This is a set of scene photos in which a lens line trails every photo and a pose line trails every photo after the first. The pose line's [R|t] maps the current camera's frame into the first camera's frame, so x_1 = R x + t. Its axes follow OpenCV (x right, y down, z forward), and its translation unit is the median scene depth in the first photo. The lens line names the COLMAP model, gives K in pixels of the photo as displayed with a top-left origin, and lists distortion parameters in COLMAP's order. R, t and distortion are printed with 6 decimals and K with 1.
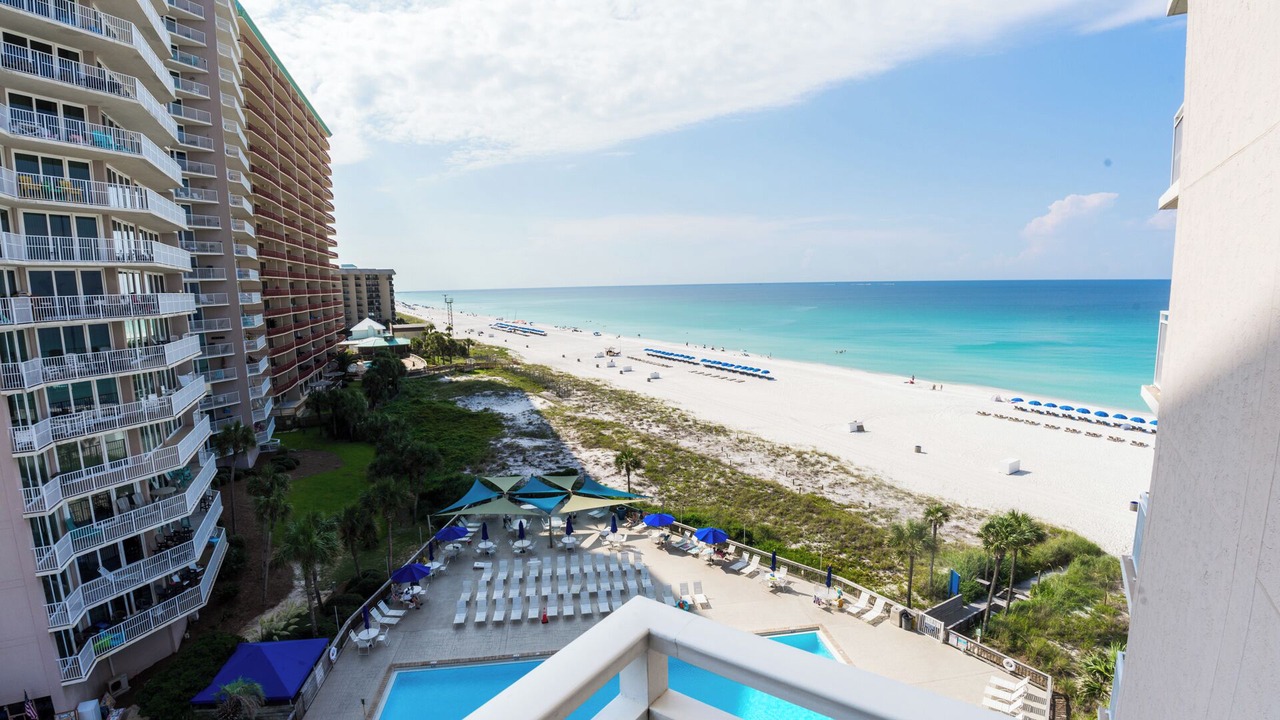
lens RADIAL K [[595.6, 0, 641.7], [0, 595.6, 372.1], [0, 0, 1]] dist [-0.066143, 0.005441]
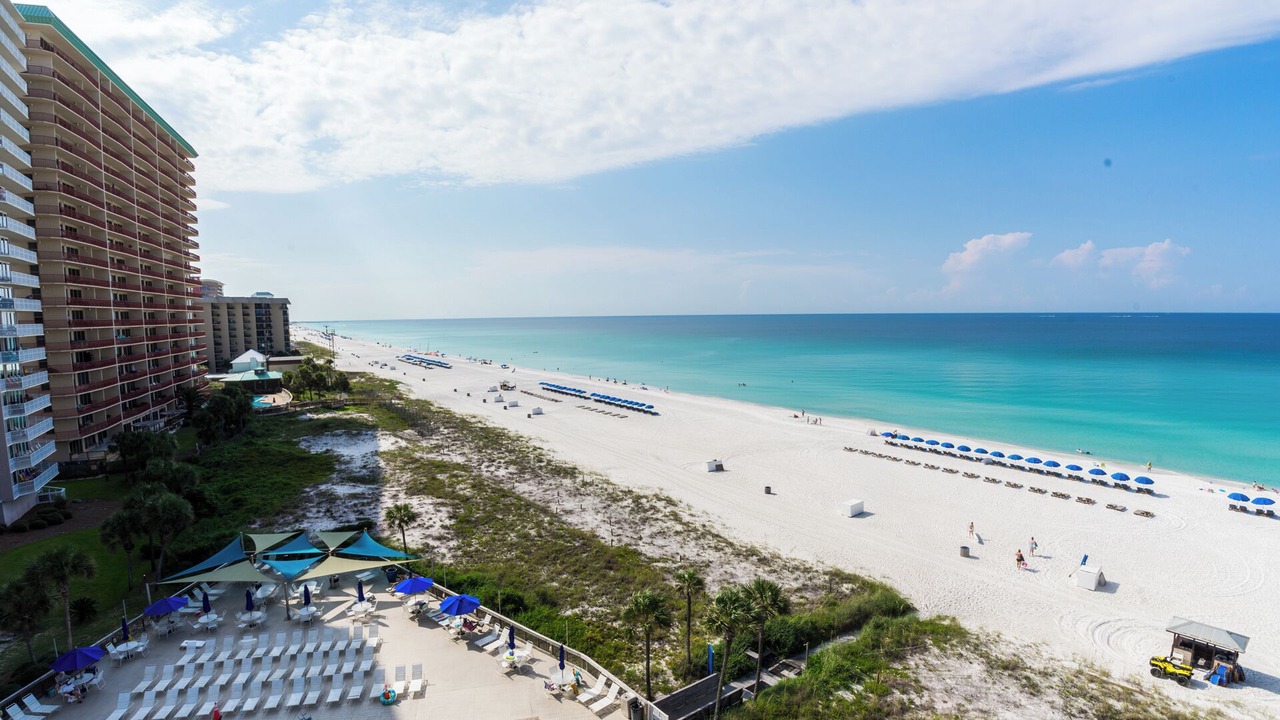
lens RADIAL K [[595.6, 0, 641.7], [0, 595.6, 372.1], [0, 0, 1]] dist [-0.066143, 0.005441]
pose [[0.994647, -0.001163, 0.103323, 0.175169], [0.006543, 0.998639, -0.051749, -0.012397], [-0.103122, 0.052148, 0.993301, 0.055965]]
